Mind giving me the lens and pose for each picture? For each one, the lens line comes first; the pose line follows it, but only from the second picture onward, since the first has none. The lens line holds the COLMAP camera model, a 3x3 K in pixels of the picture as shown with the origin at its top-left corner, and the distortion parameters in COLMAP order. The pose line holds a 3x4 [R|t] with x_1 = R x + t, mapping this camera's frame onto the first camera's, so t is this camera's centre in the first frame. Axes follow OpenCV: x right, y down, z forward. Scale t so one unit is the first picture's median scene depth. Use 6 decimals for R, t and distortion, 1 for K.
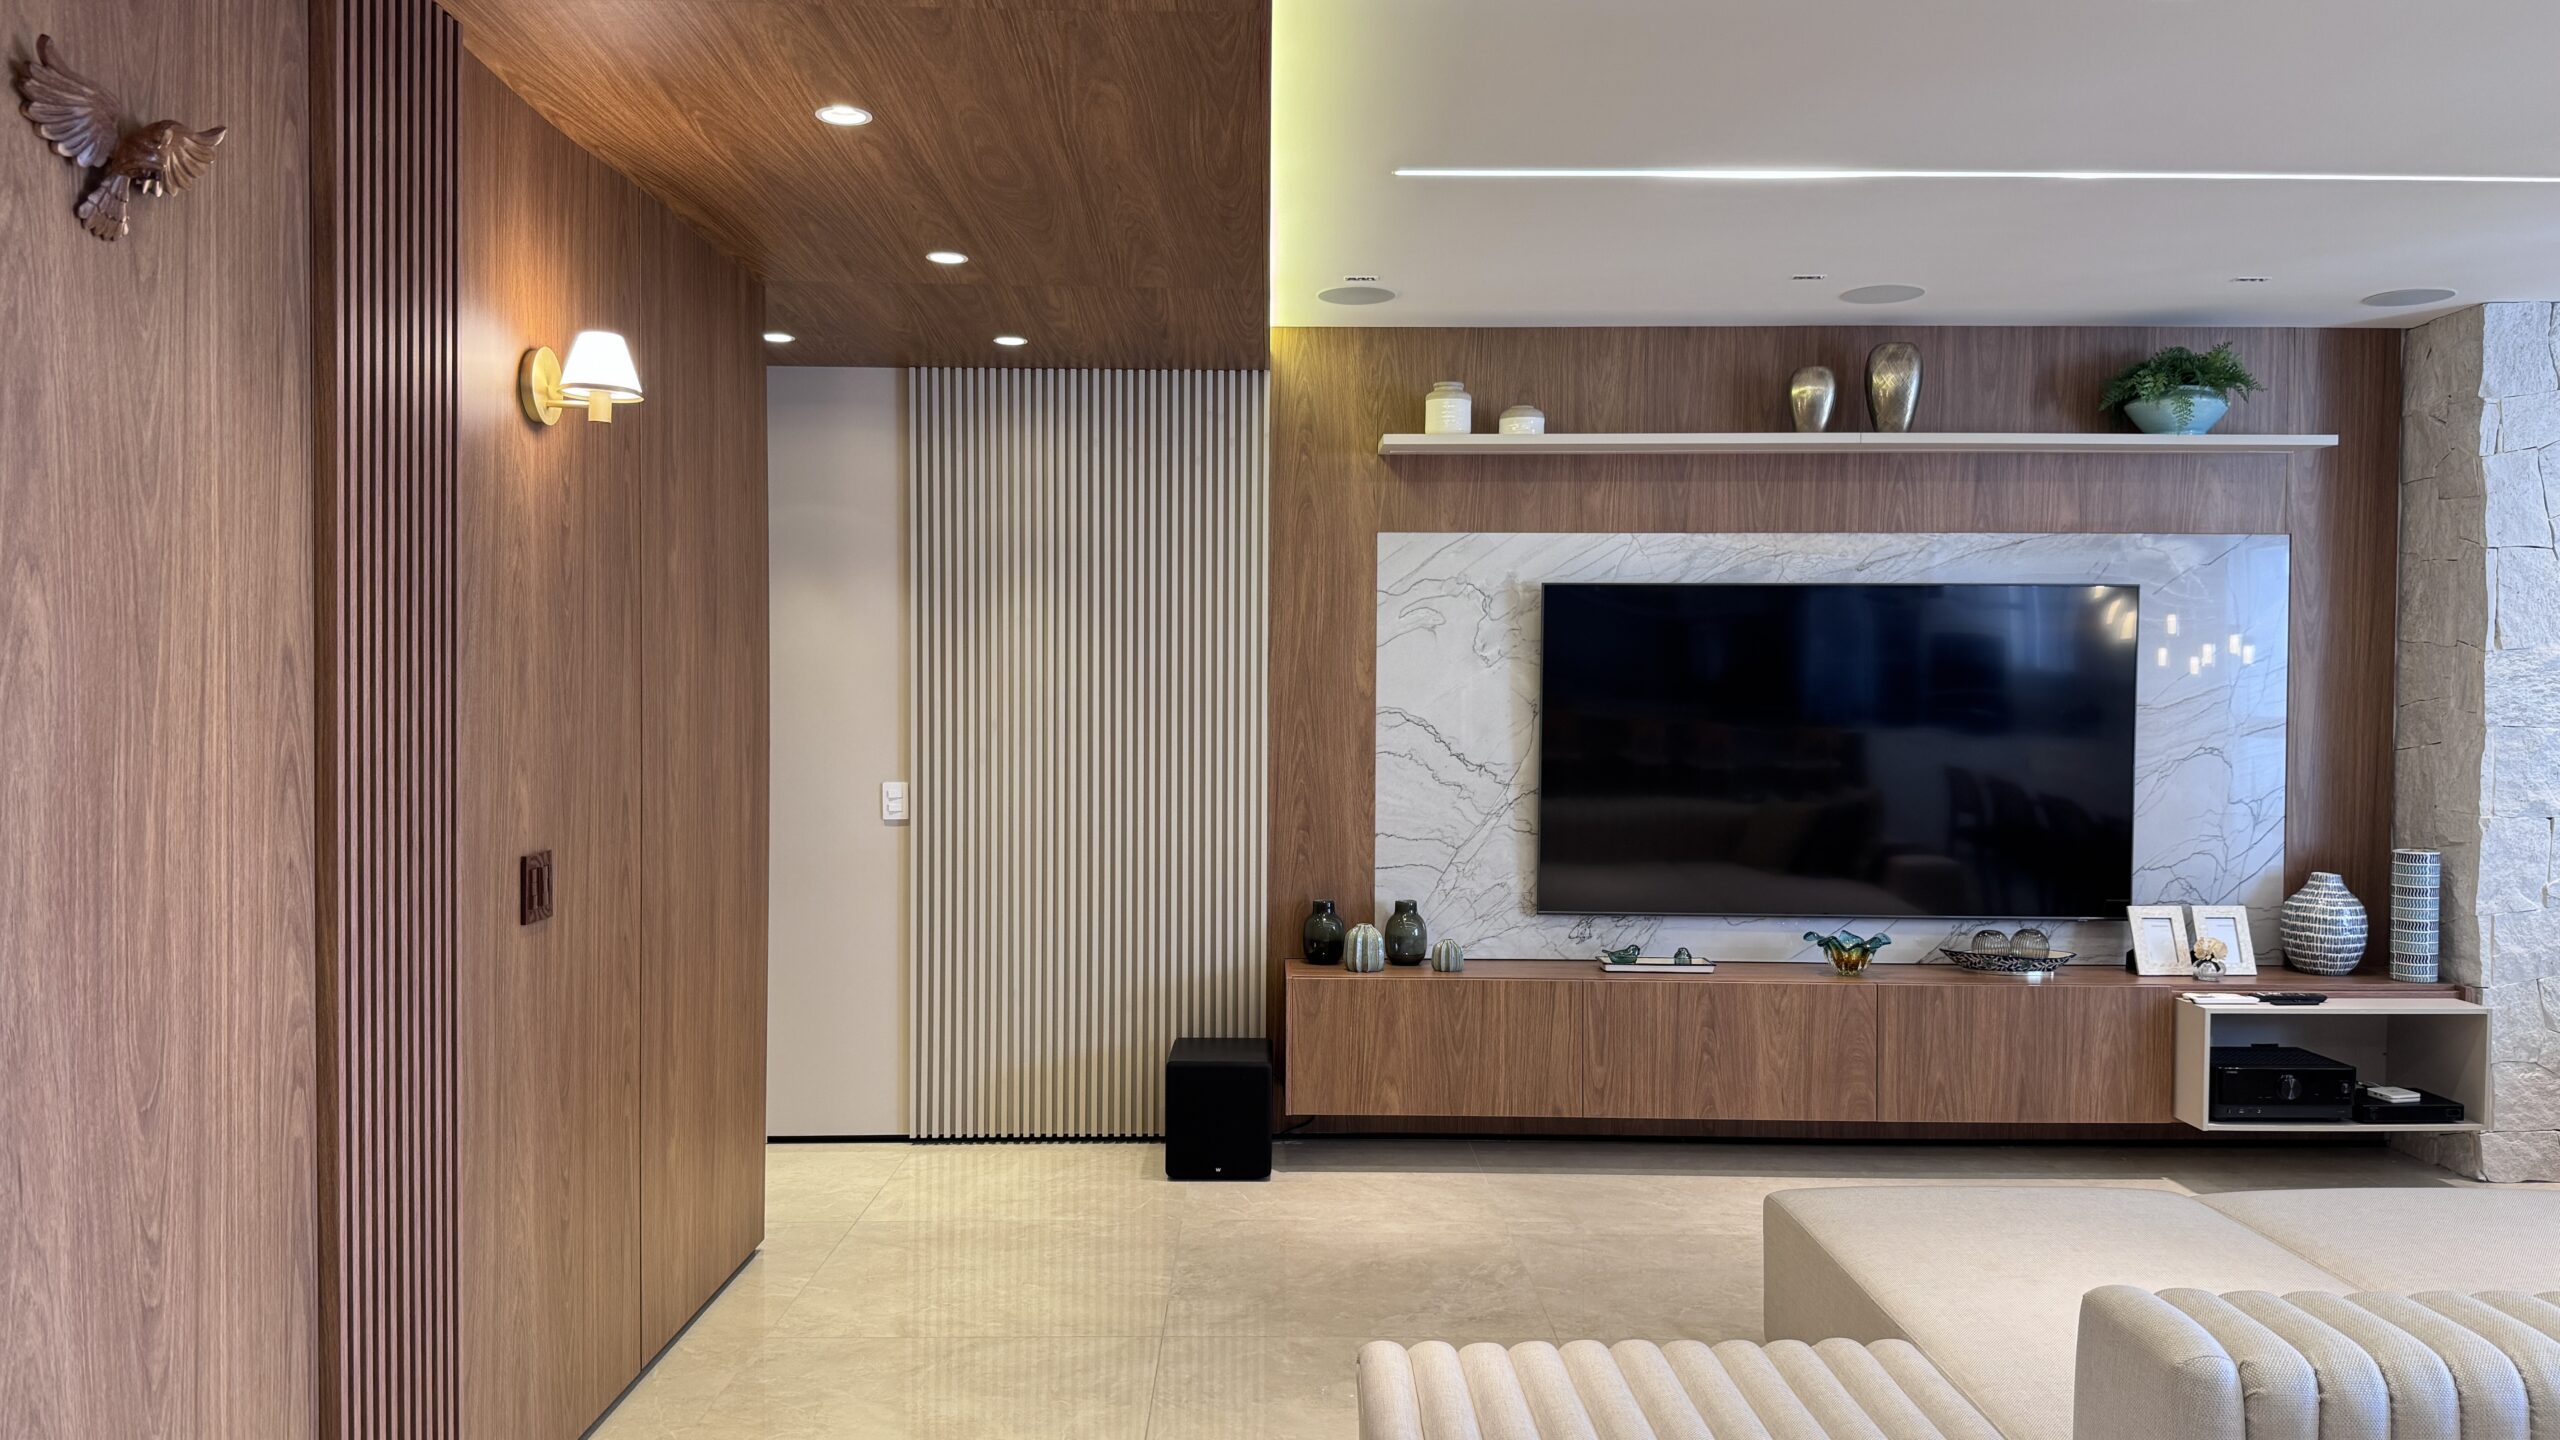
lens RADIAL K [[1795.4, 0, 1283.6], [0, 1795.4, 731.3], [0, 0, 1]] dist [0.064413, -0.101278]
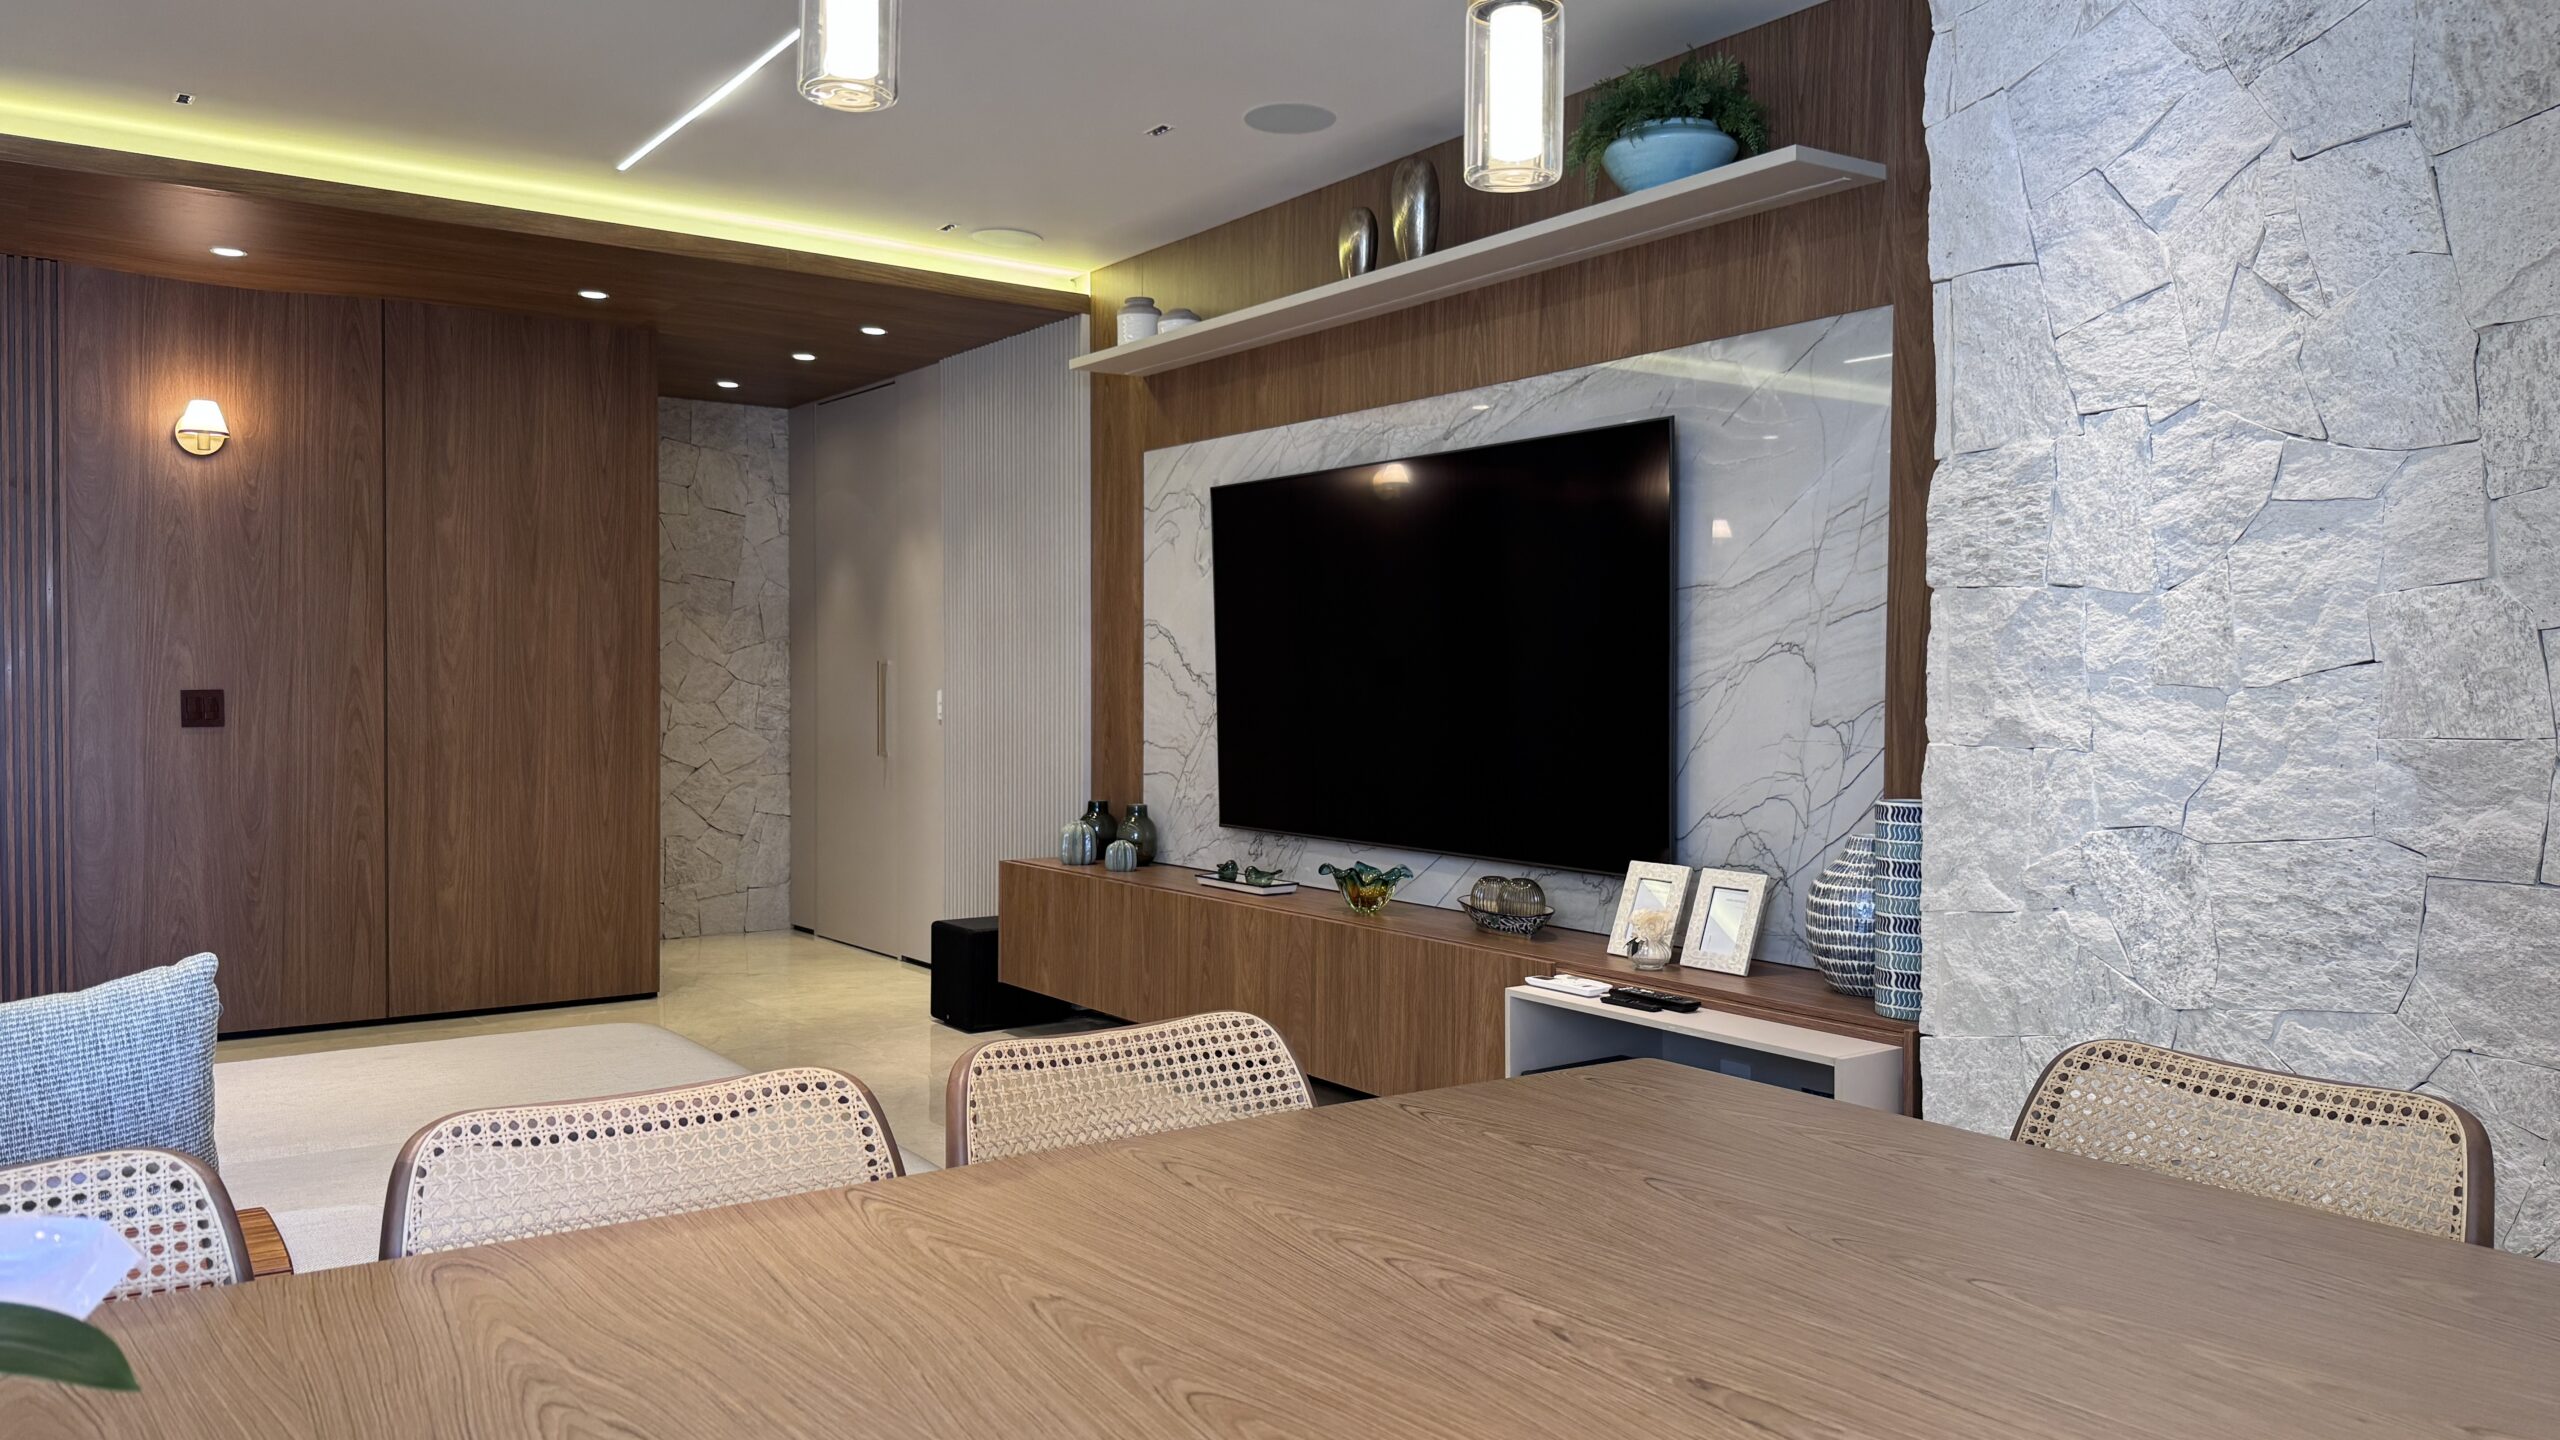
lens RADIAL K [[1795.4, 0, 1280.6], [0, 1795.4, 730.2], [0, 0, 1]] dist [0.064413, -0.101278]
pose [[0.583184, 0.019952, -0.812095, 1.013621], [-0.018695, 0.999763, 0.011137, 0.040144], [0.812125, 0.008688, 0.583419, 0.485245]]
